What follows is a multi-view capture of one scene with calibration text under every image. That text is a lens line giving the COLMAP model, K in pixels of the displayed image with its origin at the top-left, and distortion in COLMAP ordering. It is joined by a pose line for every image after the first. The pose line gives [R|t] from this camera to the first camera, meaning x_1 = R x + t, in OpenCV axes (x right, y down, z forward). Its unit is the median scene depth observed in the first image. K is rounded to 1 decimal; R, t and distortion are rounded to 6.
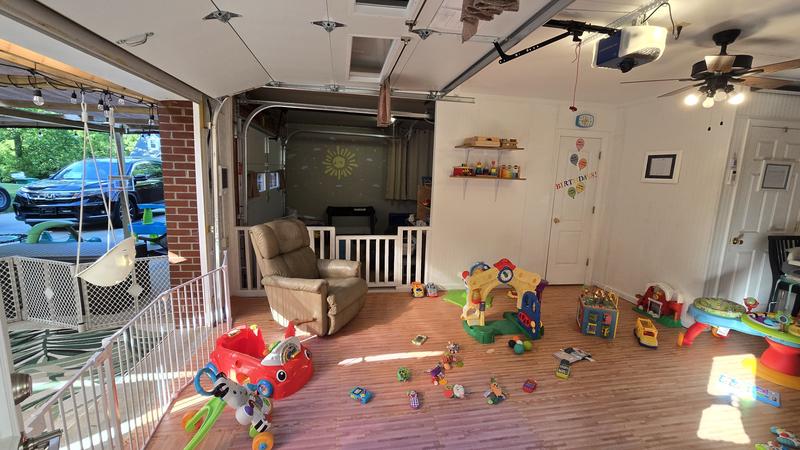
lens RADIAL K [[315.0, 0, 399.3], [0, 315.0, 222.2], [0, 0, 1]] dist [-0.000763, -0.000041]
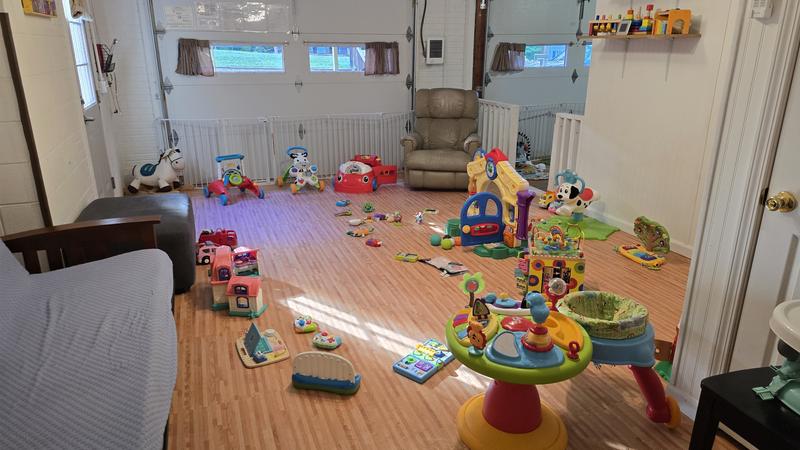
lens RADIAL K [[532.5, 0, 401.3], [0, 532.5, 220.9], [0, 0, 1]] dist [0.077543, -0.084047]
pose [[0.185690, 0.274054, -0.943617, 1.190942], [-0.144204, 0.957522, 0.249715, -0.002534], [0.971969, 0.089704, 0.217322, 0.395967]]
